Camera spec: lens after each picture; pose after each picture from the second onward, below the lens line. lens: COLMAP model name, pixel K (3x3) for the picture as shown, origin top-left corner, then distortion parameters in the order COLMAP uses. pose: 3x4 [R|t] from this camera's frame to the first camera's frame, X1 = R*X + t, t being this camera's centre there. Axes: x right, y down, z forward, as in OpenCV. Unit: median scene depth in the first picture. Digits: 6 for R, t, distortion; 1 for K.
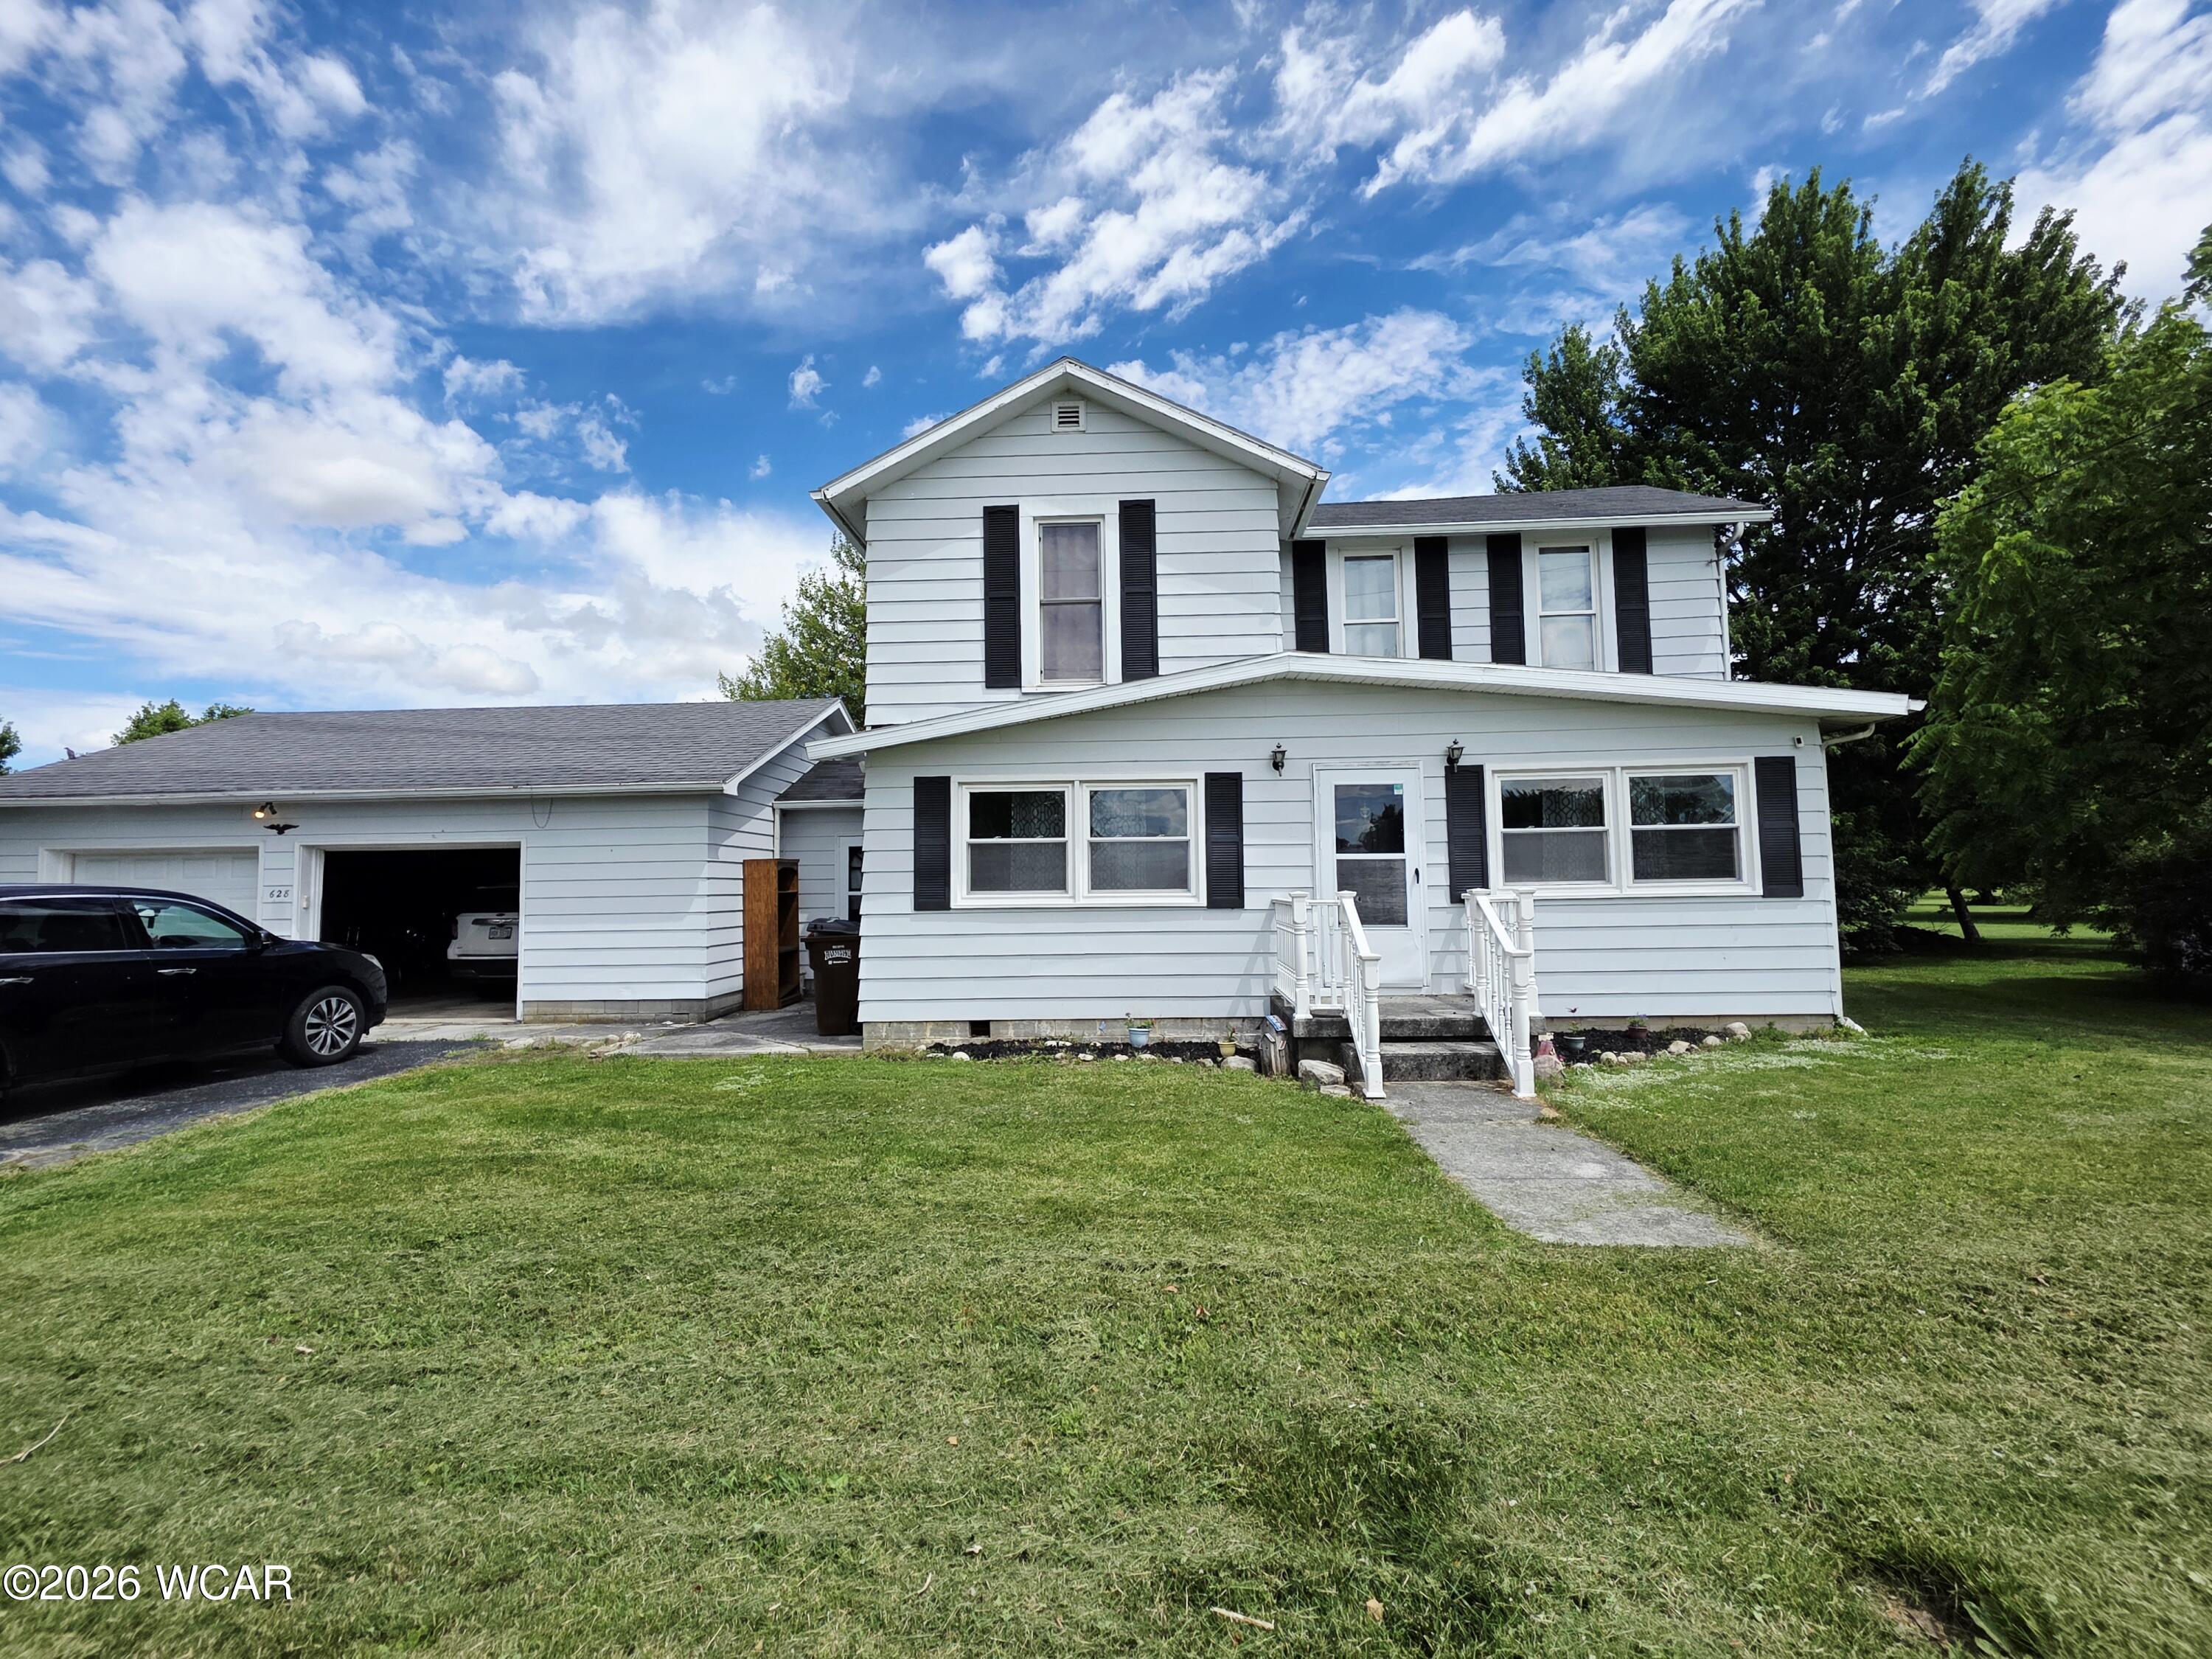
lens RADIAL K [[960.8, 0, 1114.0], [0, 960.8, 820.2], [0, 0, 1]] dist [0.004742, -0.003981]
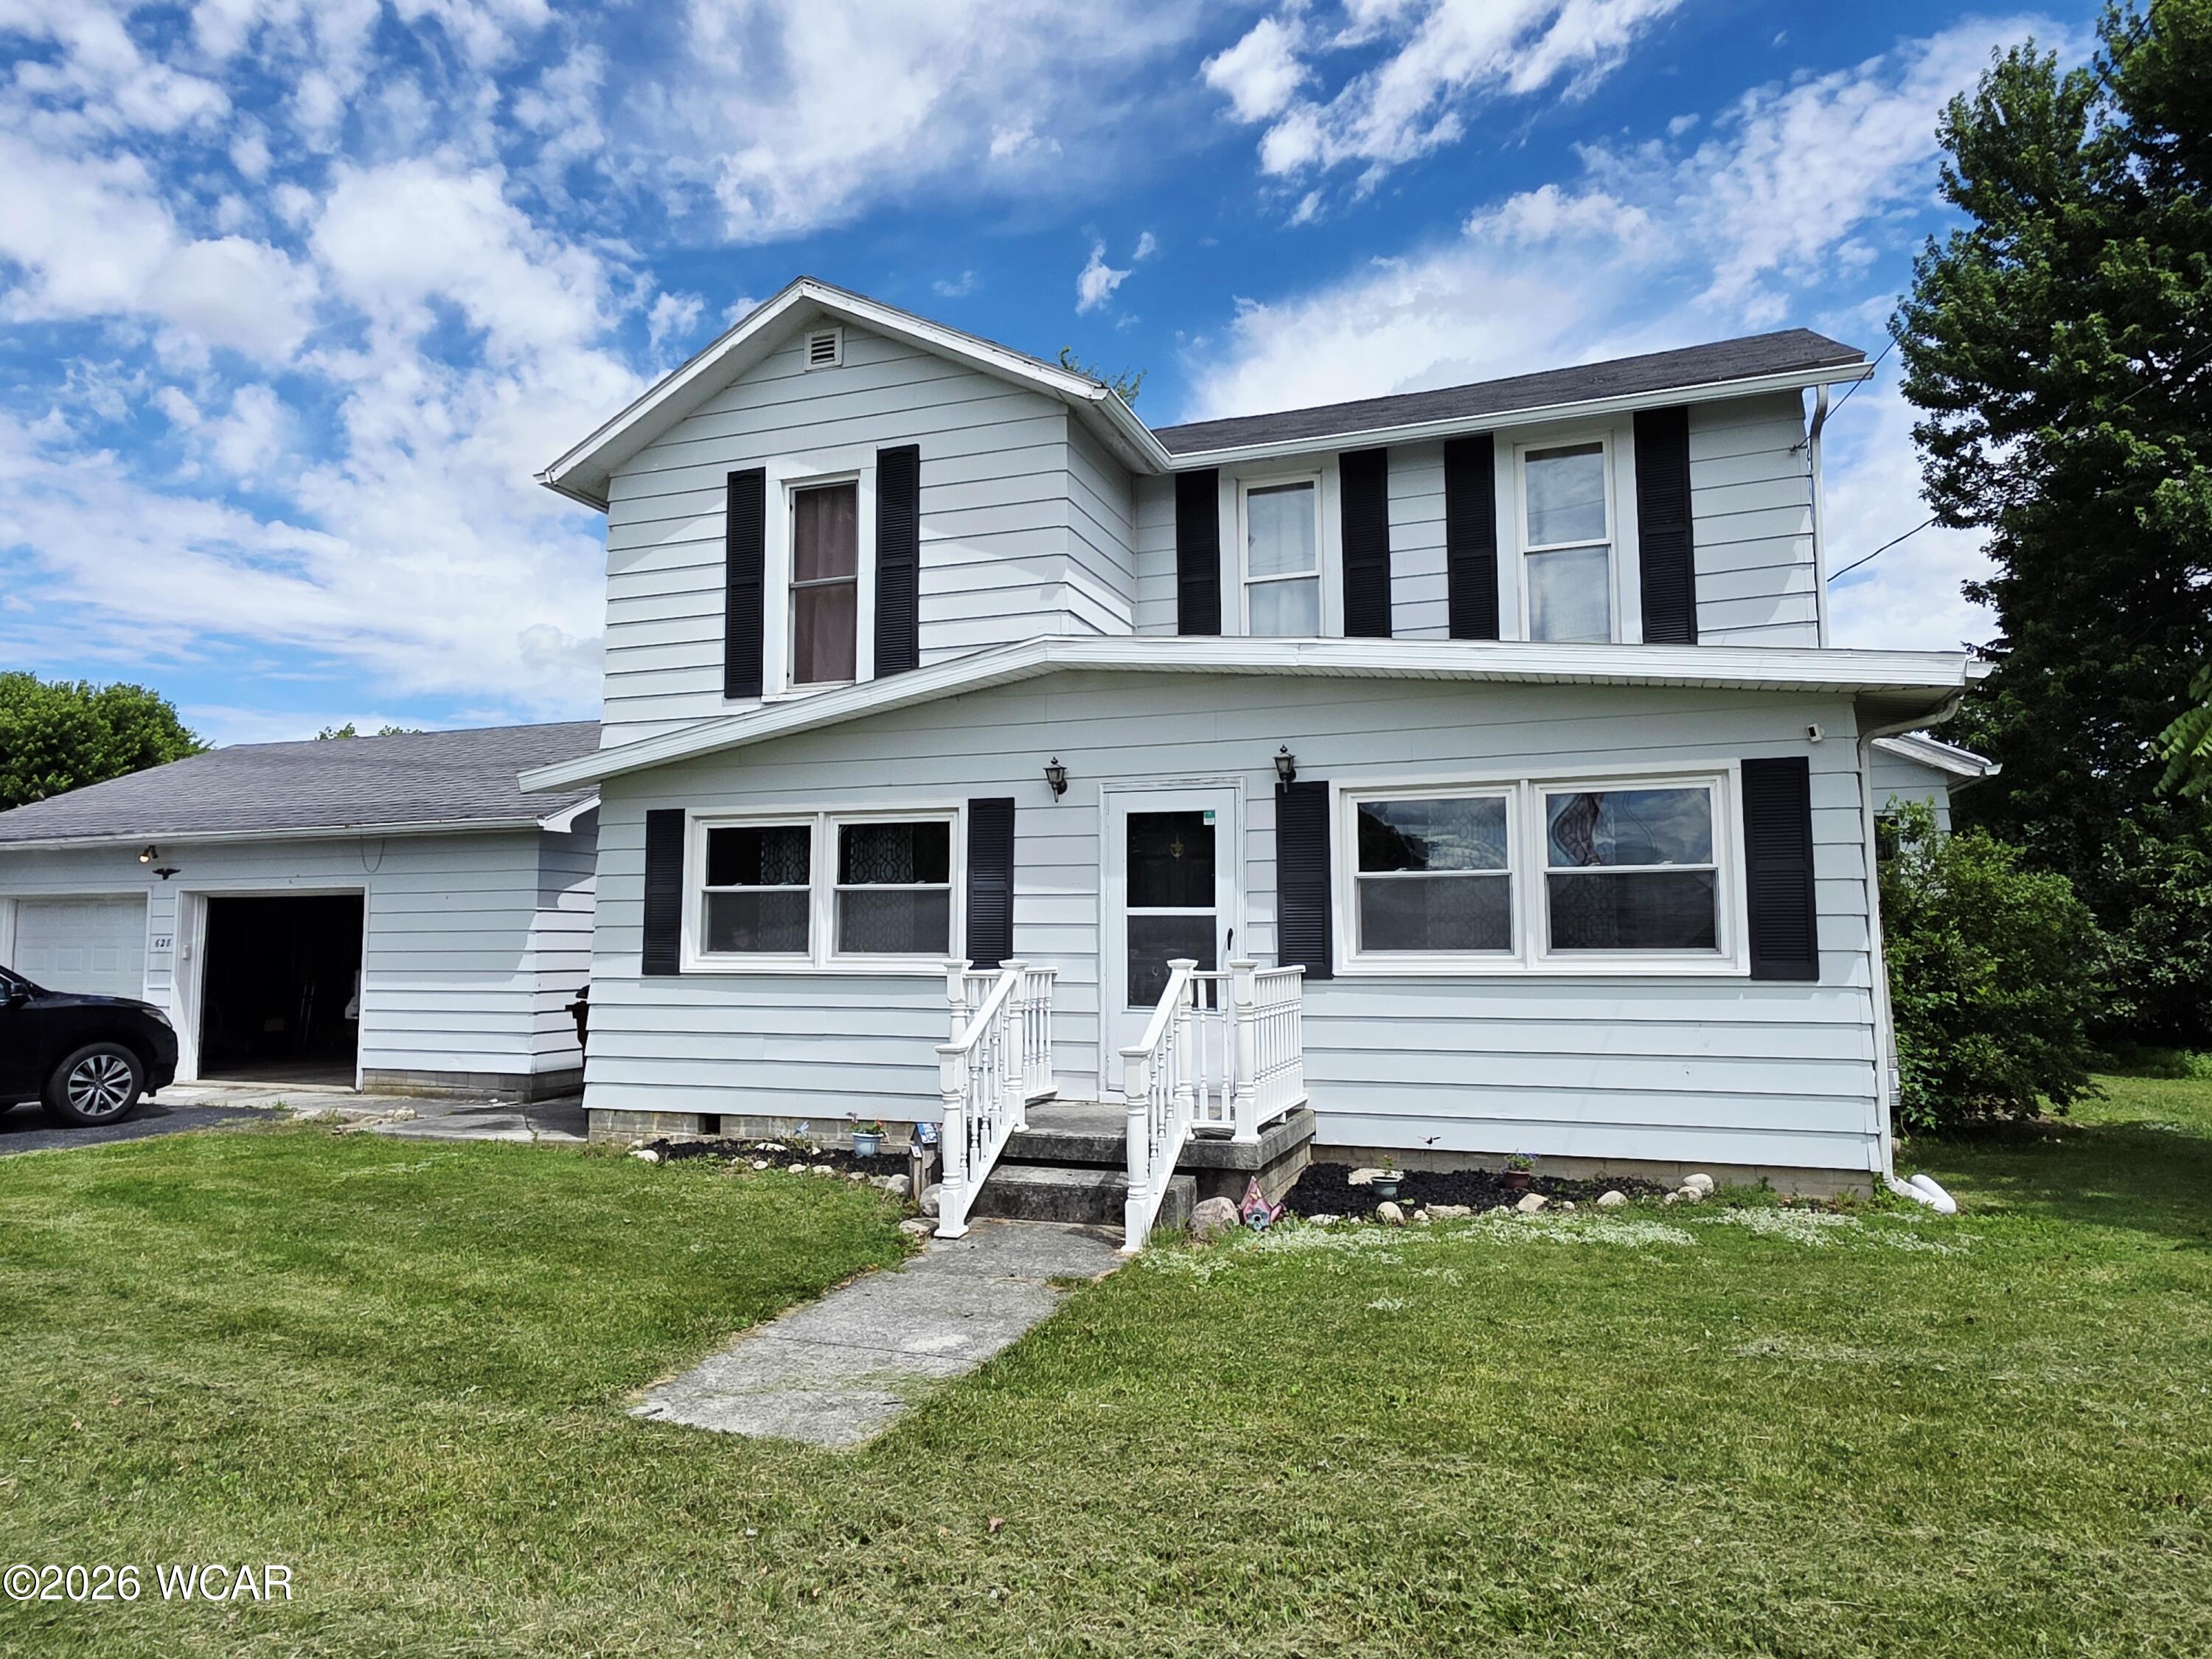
lens RADIAL K [[1348.1, 0, 1098.7], [0, 1348.1, 831.0], [0, 0, 1]] dist [0.006479, -0.004810]
pose [[0.955282, -0.012463, -0.295433, 0.492366], [0.009297, 0.999883, -0.012121, -0.010502], [0.295549, 0.008833, 0.955287, 0.017021]]
